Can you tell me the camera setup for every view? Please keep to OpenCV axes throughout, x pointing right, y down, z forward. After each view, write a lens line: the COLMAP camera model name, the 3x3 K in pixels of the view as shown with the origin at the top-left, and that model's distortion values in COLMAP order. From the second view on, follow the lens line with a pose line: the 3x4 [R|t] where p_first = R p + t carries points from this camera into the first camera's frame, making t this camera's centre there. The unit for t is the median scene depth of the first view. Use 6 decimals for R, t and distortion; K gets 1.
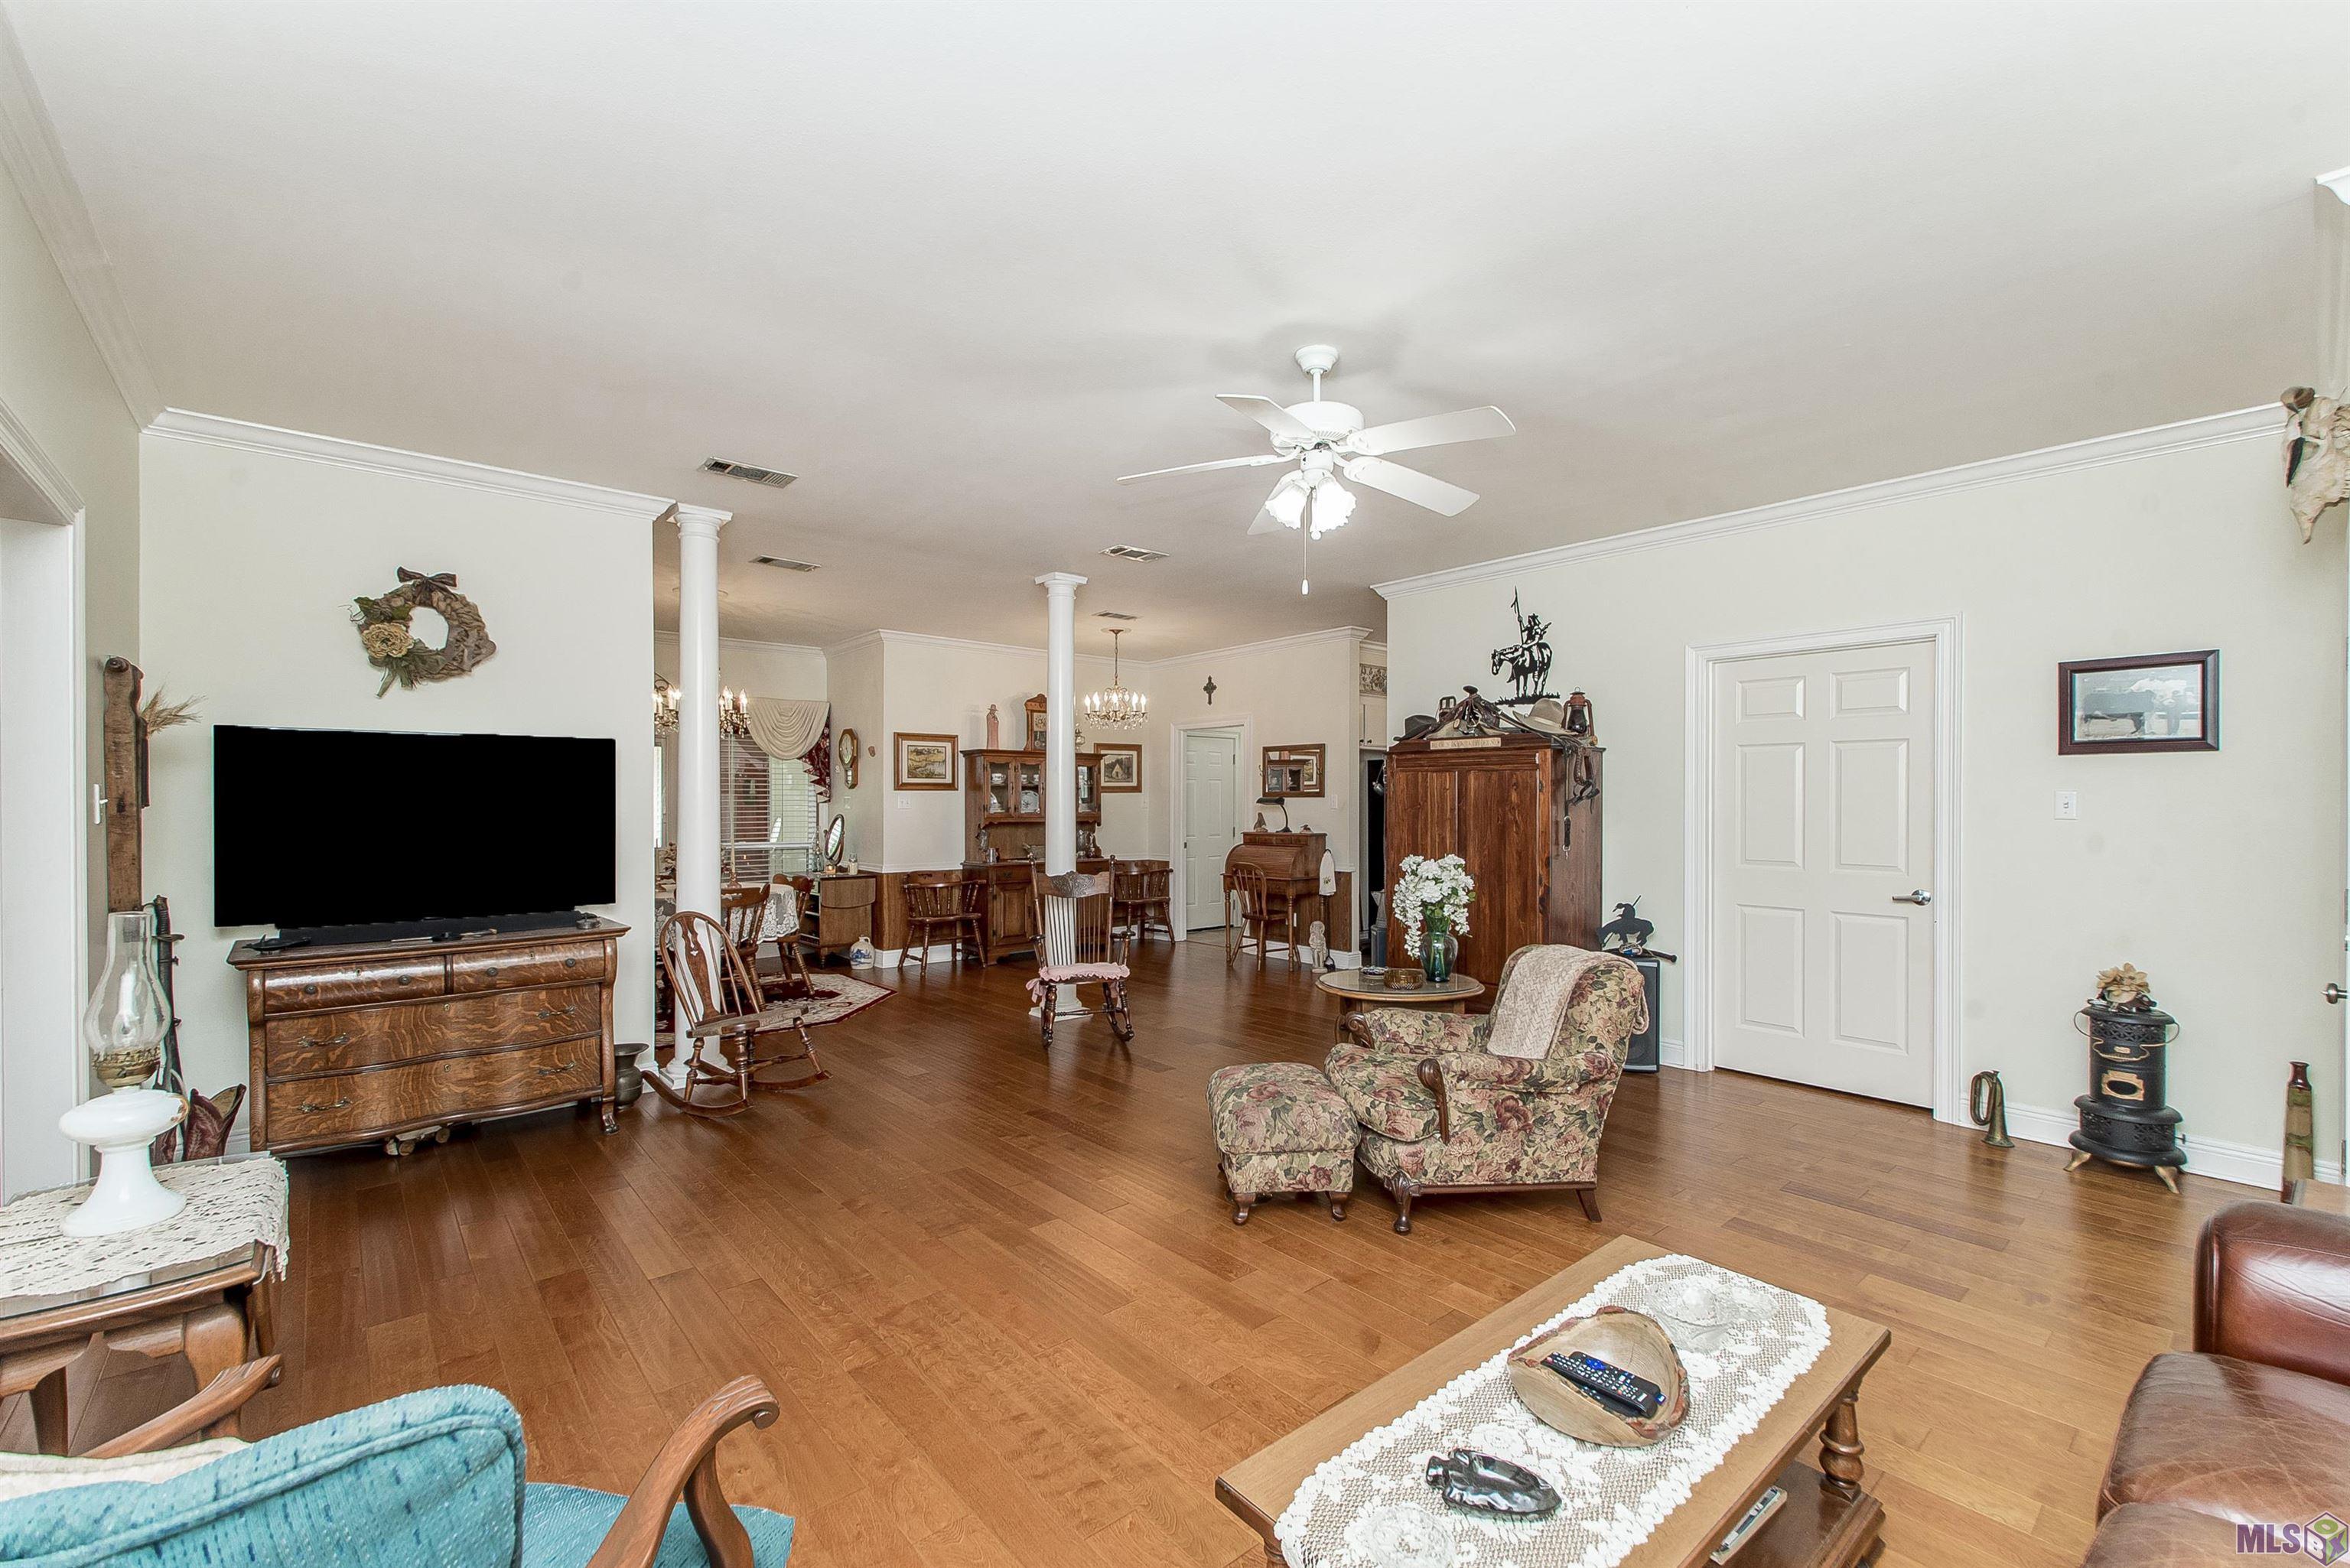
lens RADIAL K [[987.7, 0, 1178.7], [0, 987.7, 795.9], [0, 0, 1]] dist [0.007484, -0.000396]
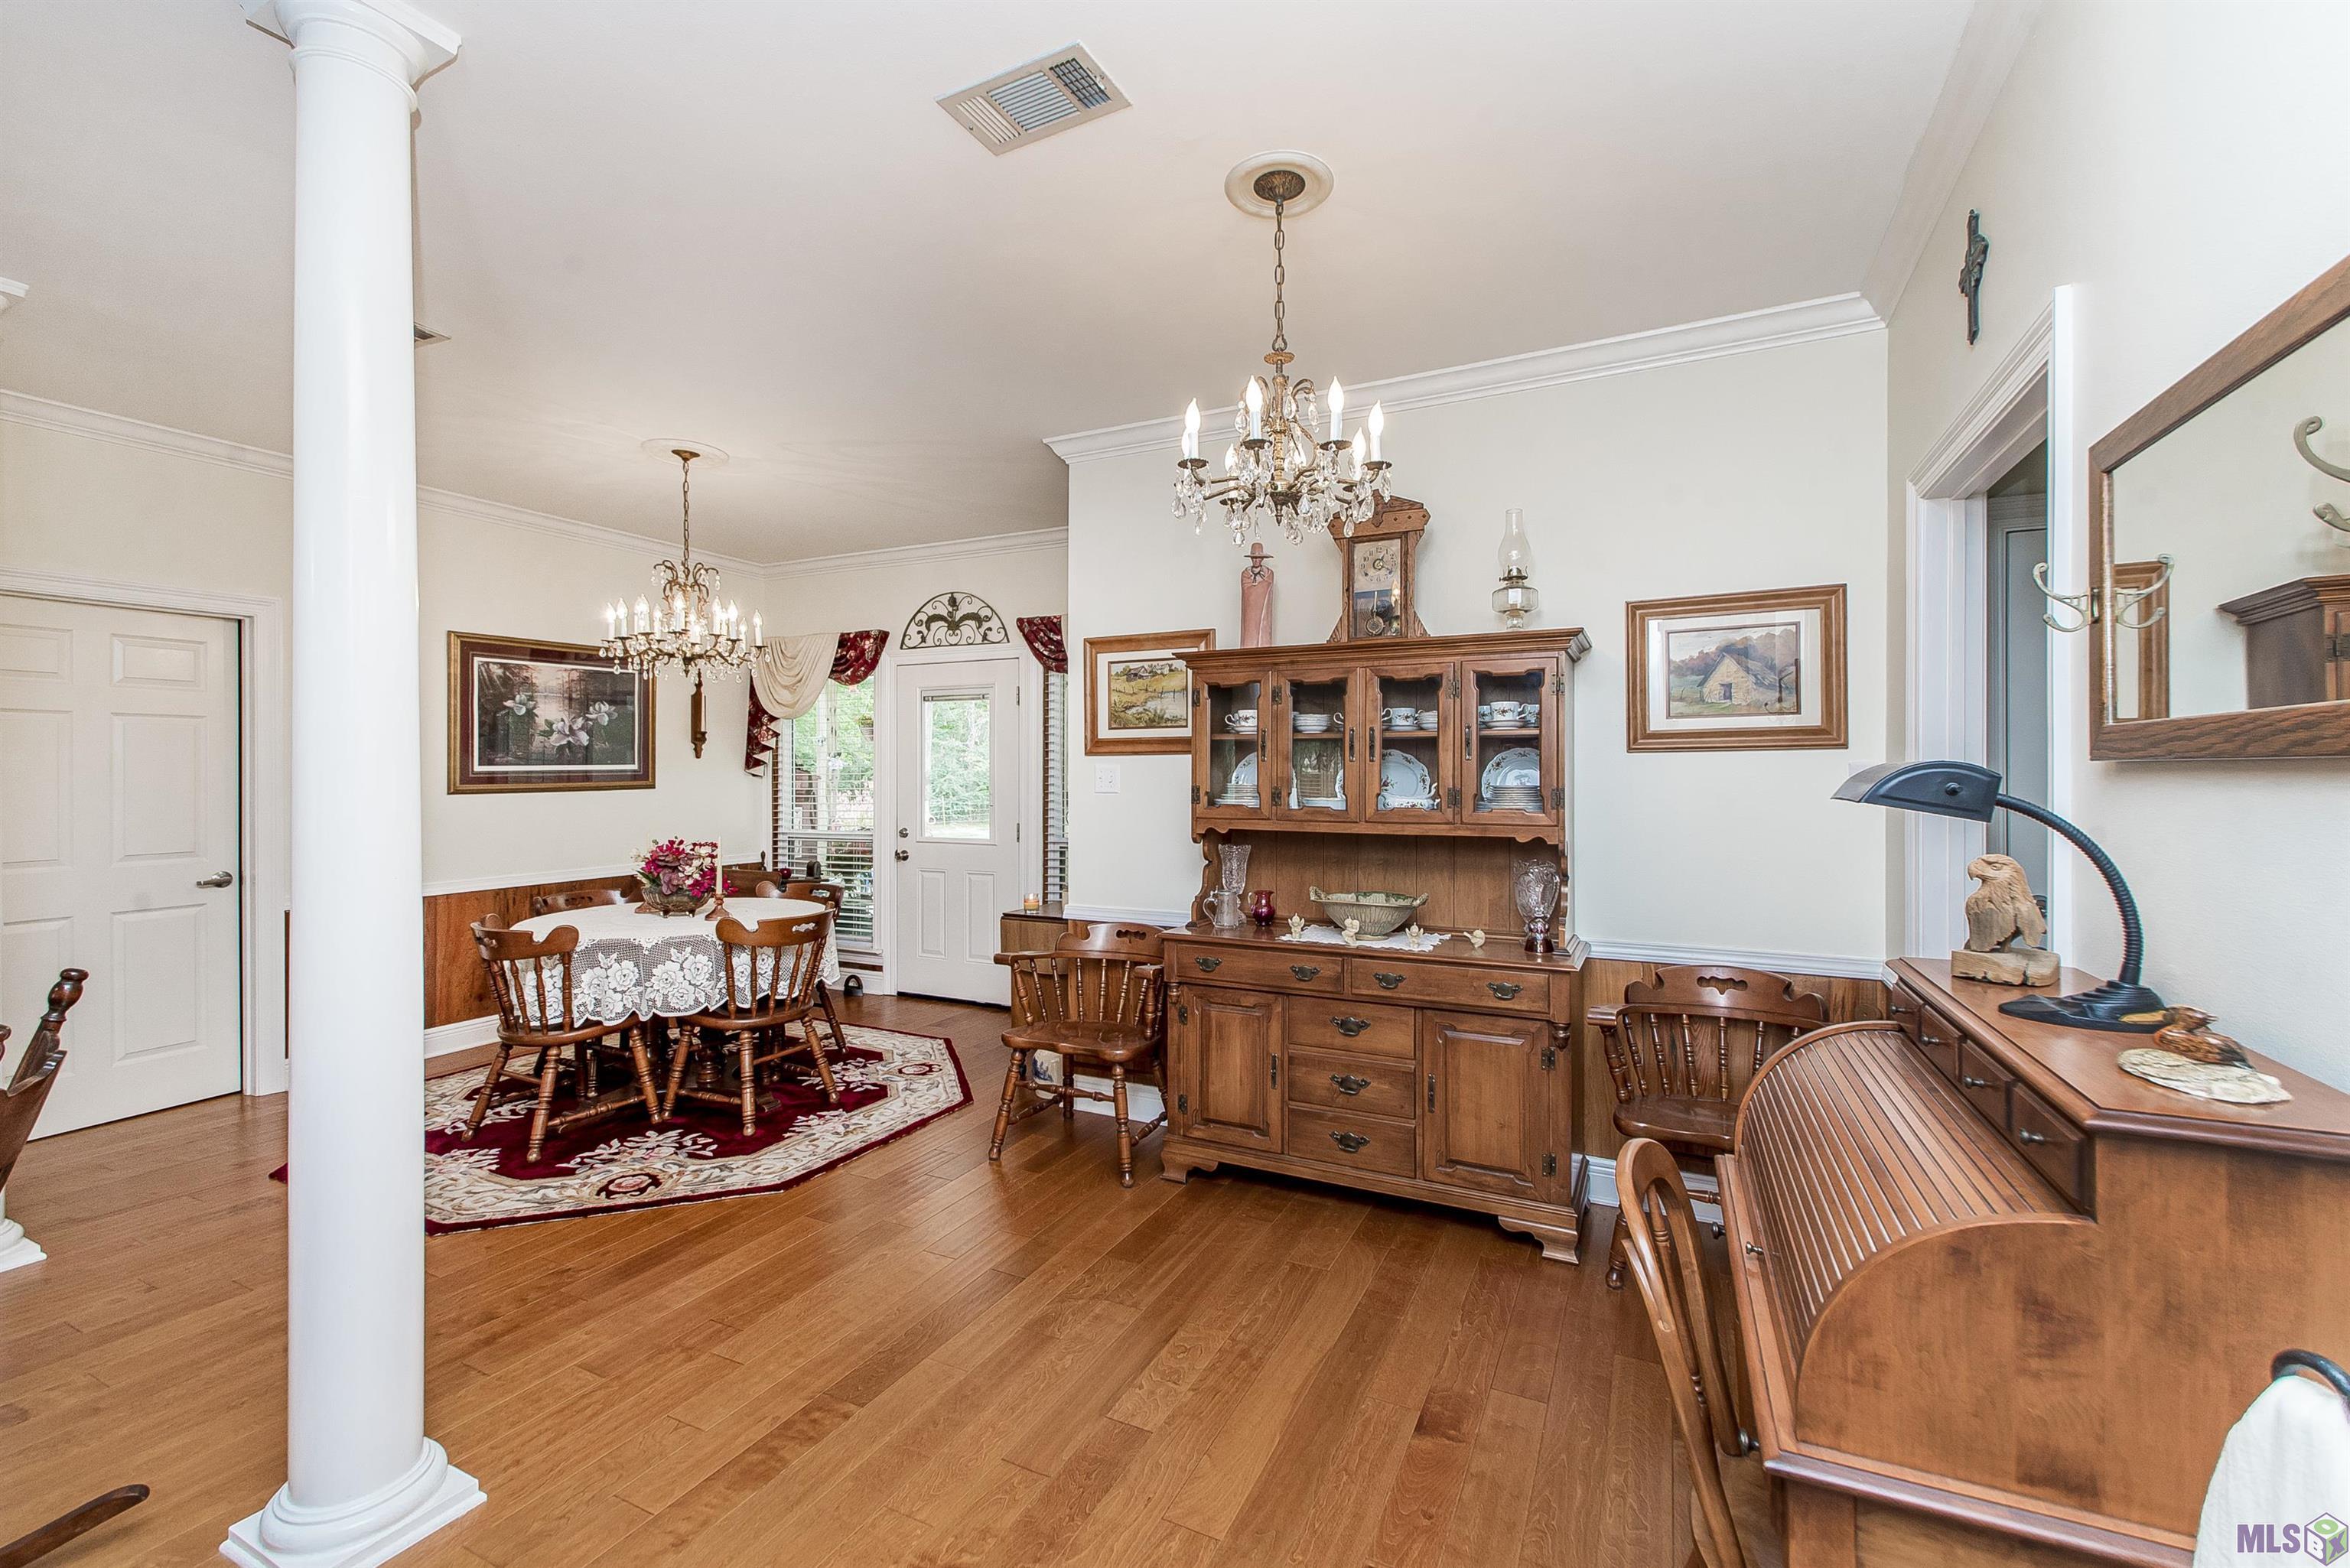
lens RADIAL K [[987.7, 0, 1209.6], [0, 987.7, 766.1], [0, 0, 1]] dist [0.007484, -0.000396]
pose [[0.432949, -0.013930, -0.901311, 0.179296], [0.010979, 0.999888, -0.010180, 0.005260], [0.901352, -0.005488, 0.433053, 0.805297]]
